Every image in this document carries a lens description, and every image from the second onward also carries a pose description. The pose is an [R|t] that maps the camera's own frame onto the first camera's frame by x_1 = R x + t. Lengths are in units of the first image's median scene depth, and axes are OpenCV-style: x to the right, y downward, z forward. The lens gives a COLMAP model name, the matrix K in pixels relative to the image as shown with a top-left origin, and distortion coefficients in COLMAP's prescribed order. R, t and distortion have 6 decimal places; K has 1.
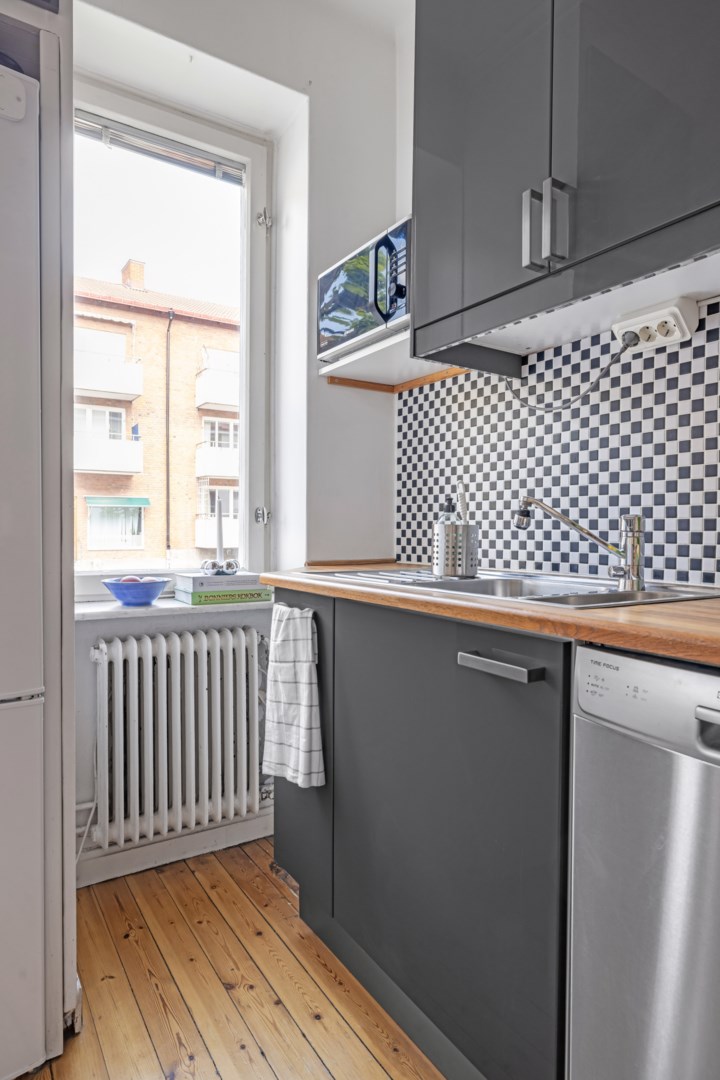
lens RADIAL K [[640.9, 0, 360.0], [0, 640.9, 540.0], [0, 0, 1]] dist [0.000803, -0.000109]
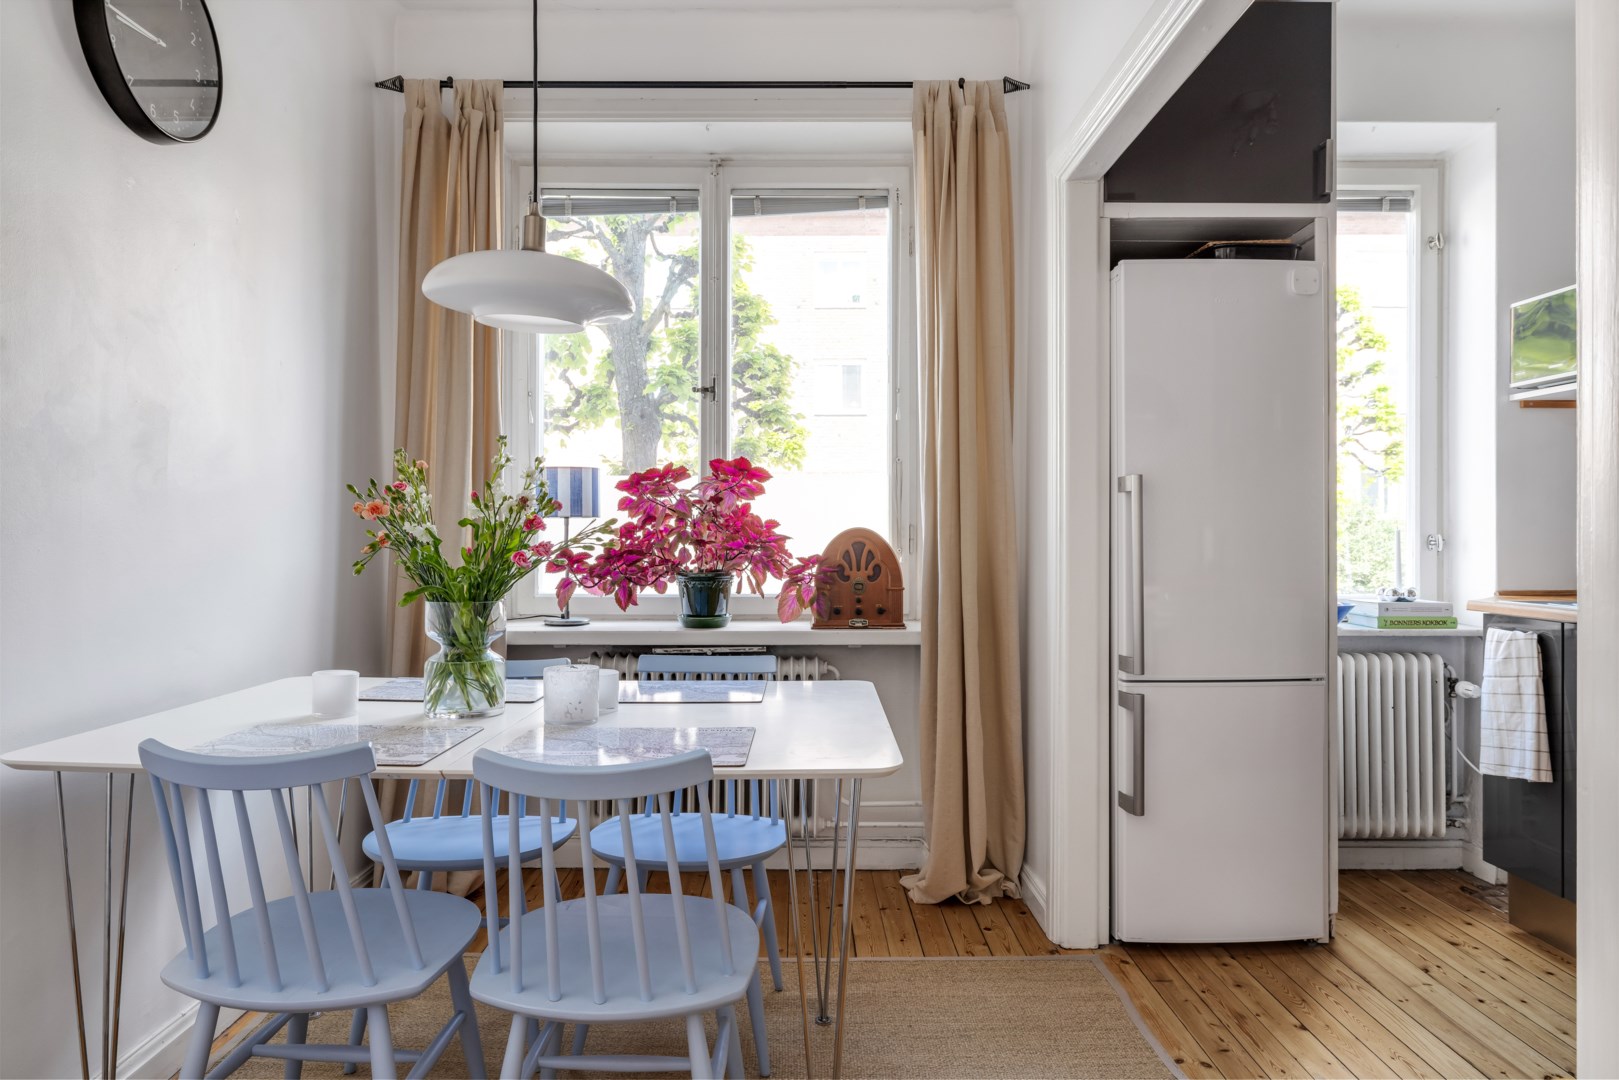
lens RADIAL K [[1024.2, 0, 803.1], [0, 1024.2, 528.1], [0, 0, 1]] dist [0.003761, 0.001577]
pose [[0.845726, -0.006460, -0.533579, -0.168178], [-0.004027, 0.999821, -0.018487, -0.034961], [0.533603, 0.017783, 0.845548, -1.068563]]
